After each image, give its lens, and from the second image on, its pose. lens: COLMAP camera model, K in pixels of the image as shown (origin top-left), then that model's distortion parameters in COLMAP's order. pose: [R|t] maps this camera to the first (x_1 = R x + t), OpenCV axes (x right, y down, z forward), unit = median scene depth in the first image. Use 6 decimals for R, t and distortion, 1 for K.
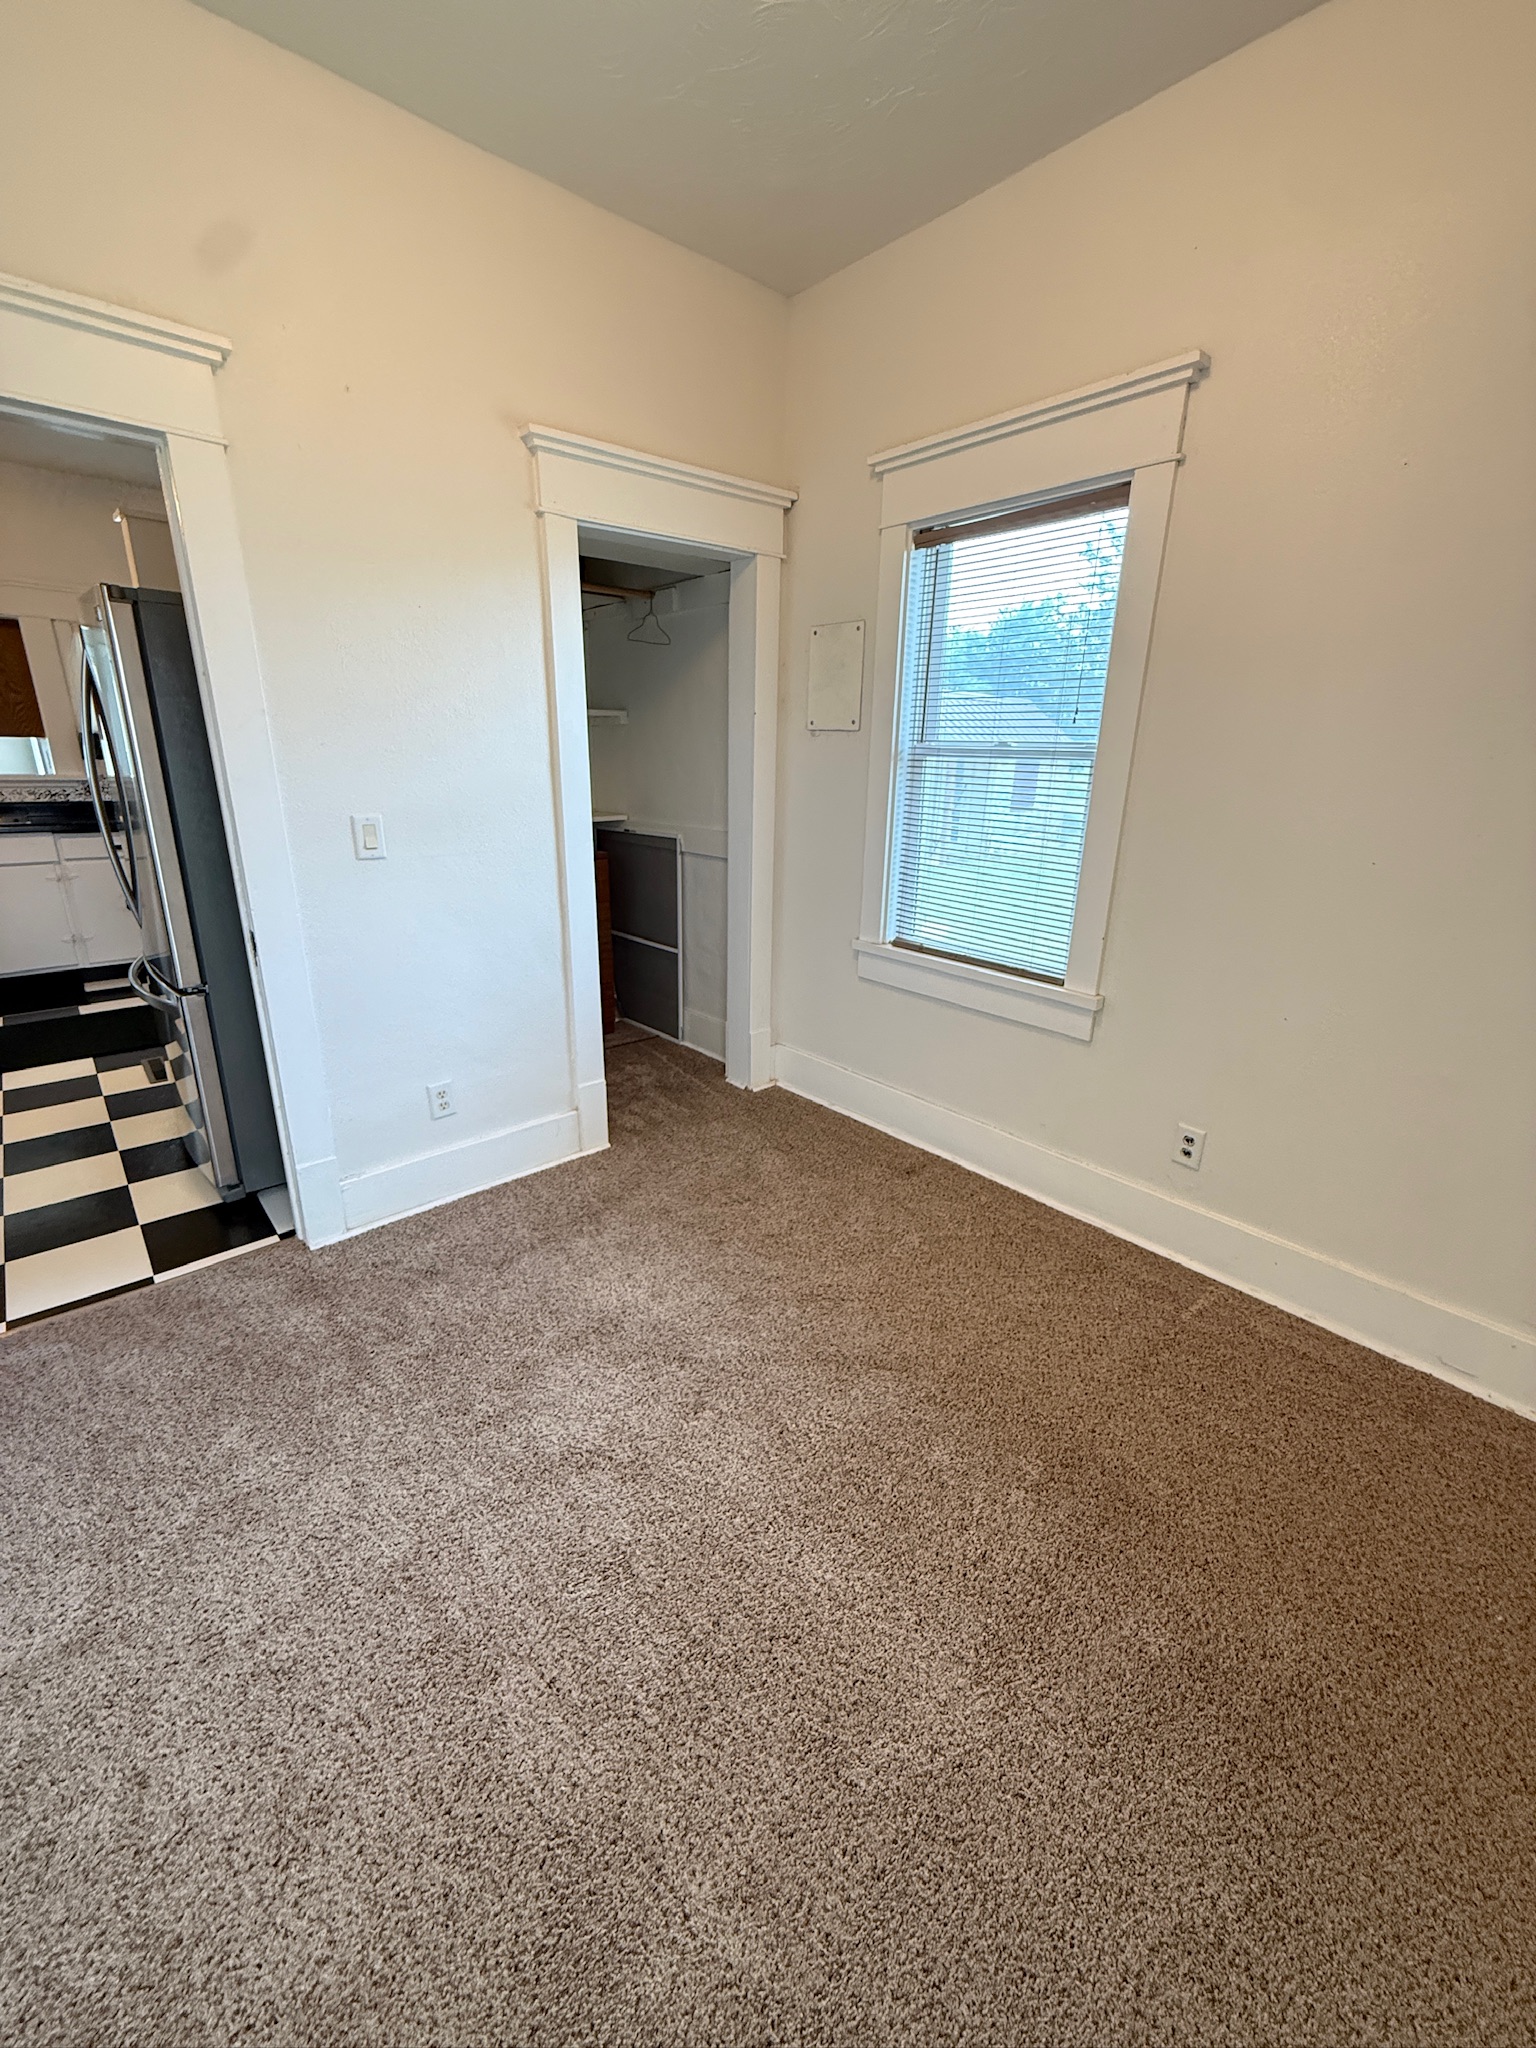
lens RADIAL K [[811.4, 0, 764.3], [0, 811.4, 1027.8], [0, 0, 1]] dist [-0.003781, 0.000269]
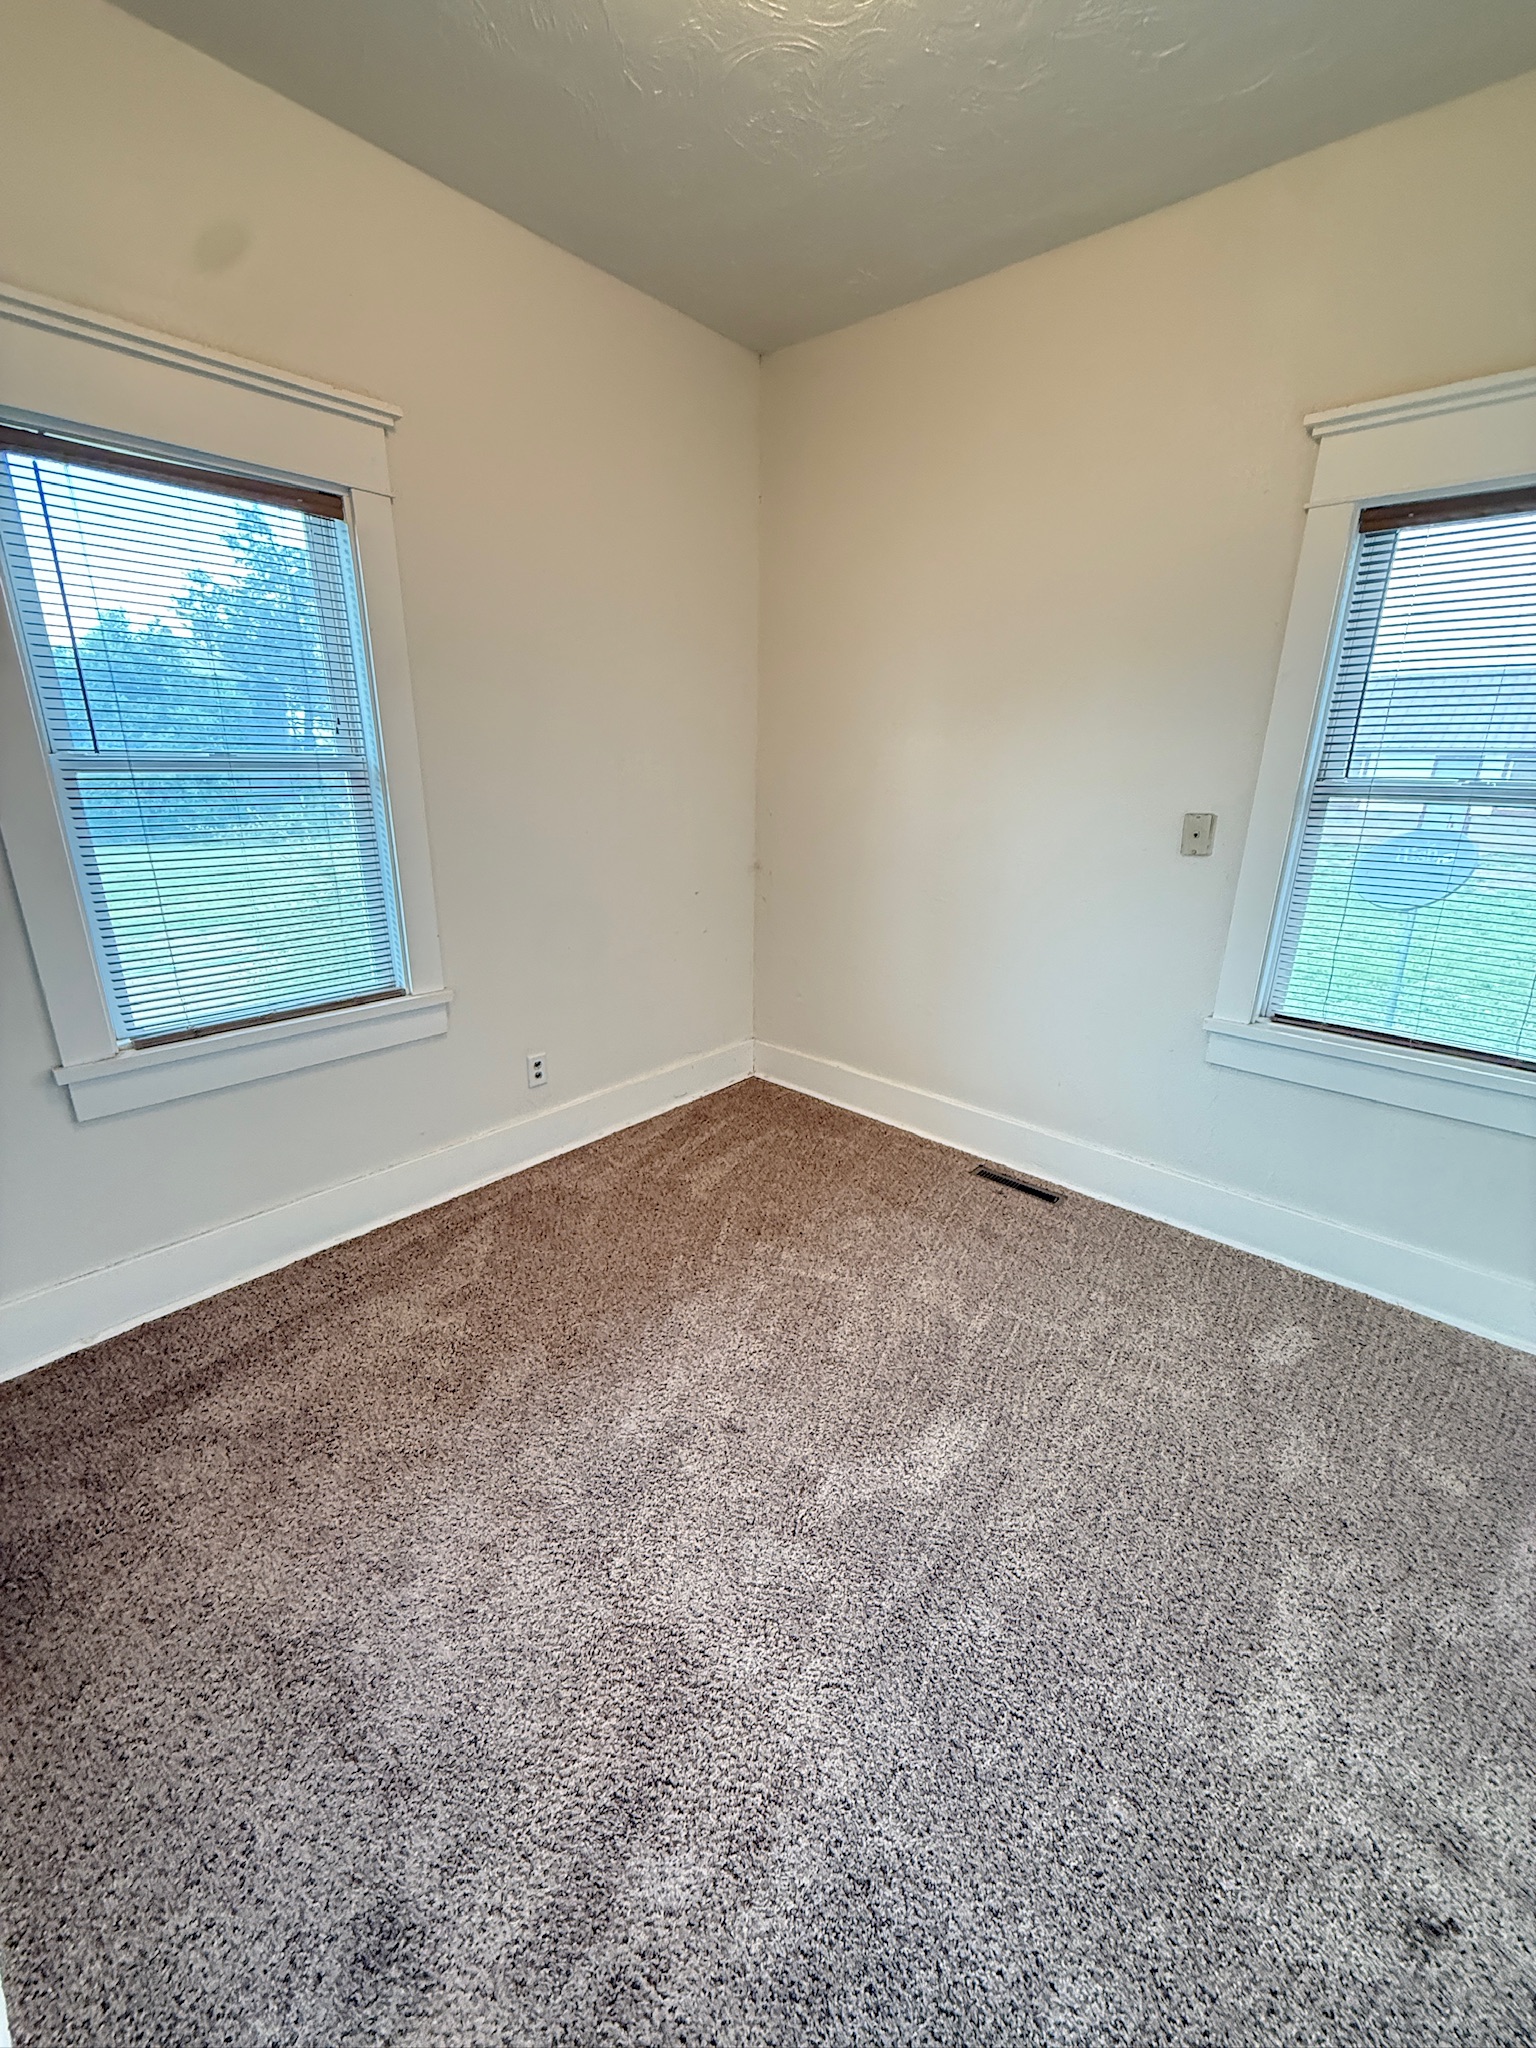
lens RADIAL K [[811.4, 0, 766.2], [0, 811.4, 1017.3], [0, 0, 1]] dist [-0.003781, 0.000269]
pose [[-0.112808, -0.328854, 0.937619, -0.680667], [0.300704, 0.888093, 0.347662, -0.260160], [-0.947022, 0.321165, -0.001296, 0.630358]]
